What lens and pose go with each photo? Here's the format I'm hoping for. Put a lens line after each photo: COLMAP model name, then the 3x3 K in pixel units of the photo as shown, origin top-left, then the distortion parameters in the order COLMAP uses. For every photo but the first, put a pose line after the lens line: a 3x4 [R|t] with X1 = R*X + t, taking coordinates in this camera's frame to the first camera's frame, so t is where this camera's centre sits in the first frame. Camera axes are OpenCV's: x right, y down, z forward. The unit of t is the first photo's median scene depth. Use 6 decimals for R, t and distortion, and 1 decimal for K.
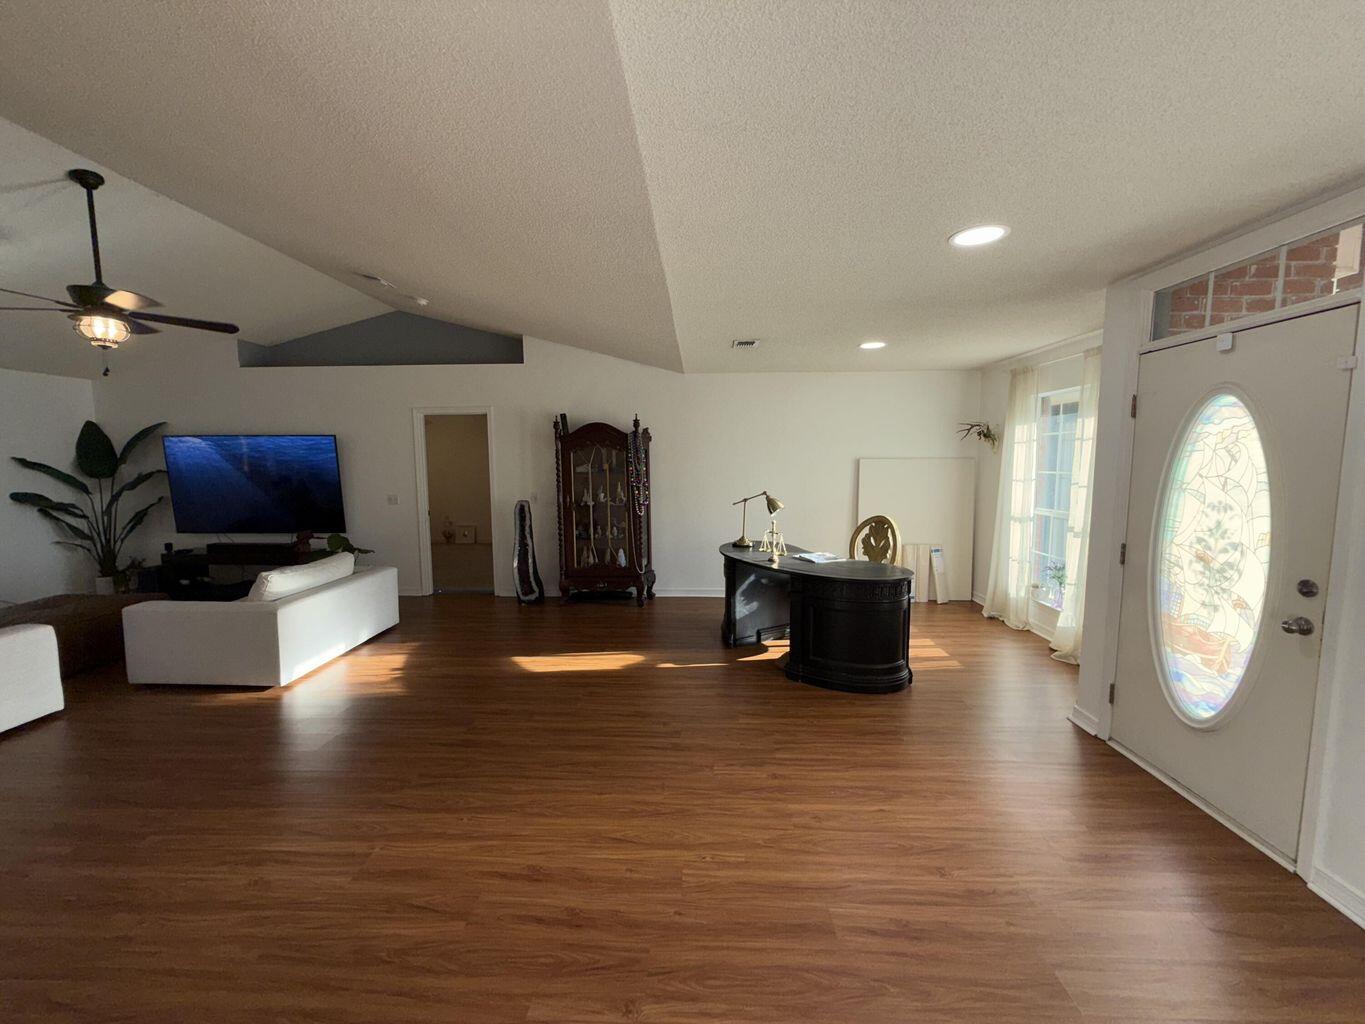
lens RADIAL K [[548.5, 0, 683.2], [0, 548.5, 514.1], [0, 0, 1]] dist [0.001367, 0.000203]
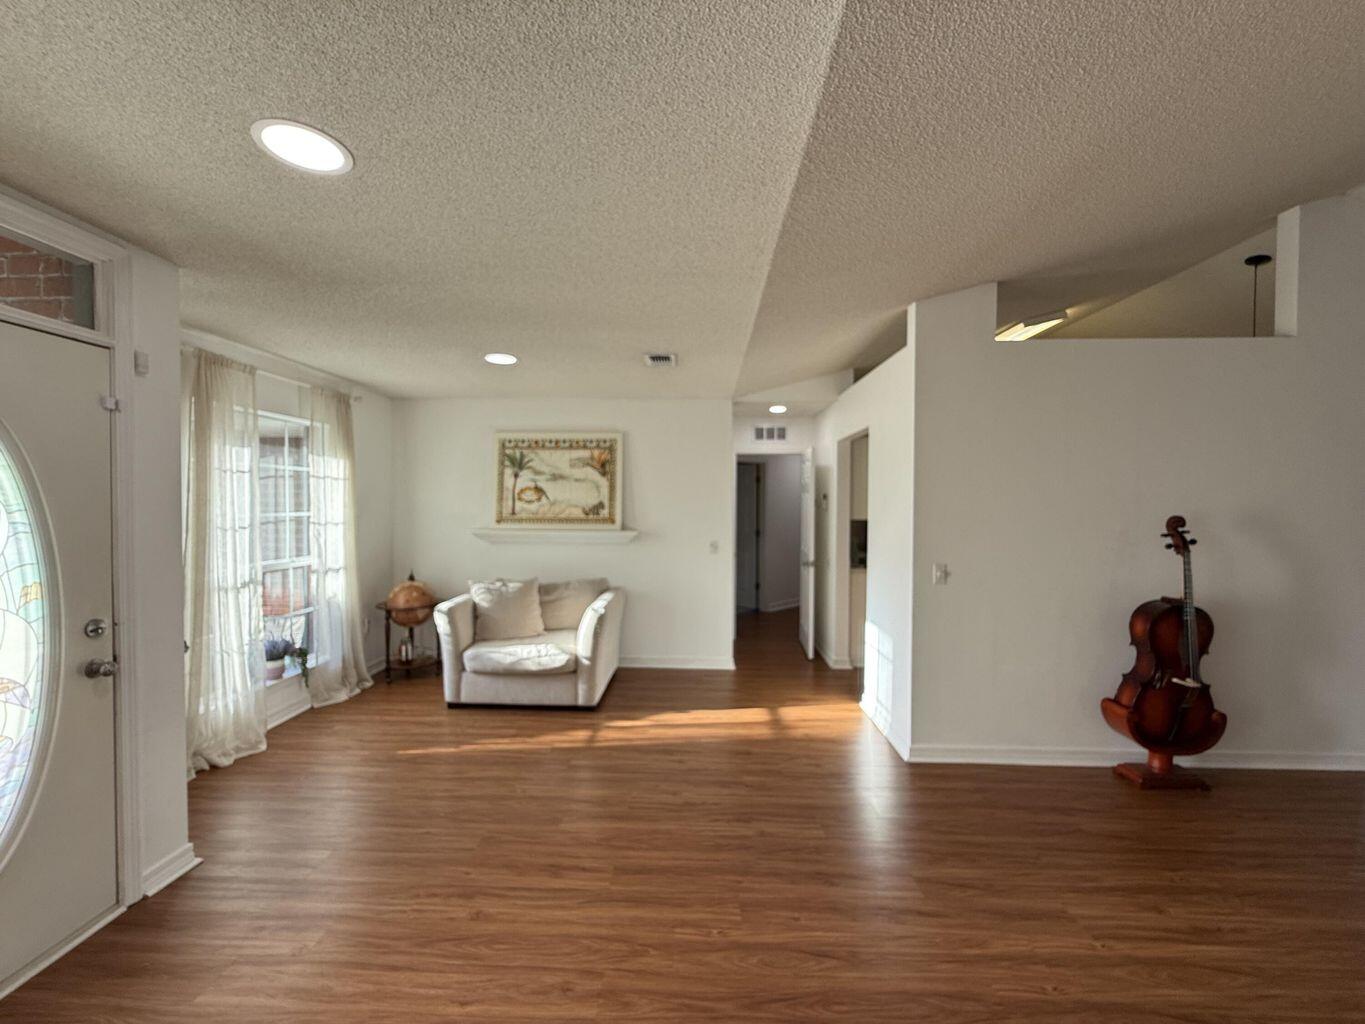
lens RADIAL K [[548.5, 0, 683.2], [0, 548.5, 514.1], [0, 0, 1]] dist [0.001367, 0.000203]
pose [[-0.999995, -0.001406, -0.002953, 0.104165], [-0.001763, 0.992210, 0.124565, -0.179942], [0.002755, 0.124569, -0.992207, 1.863411]]
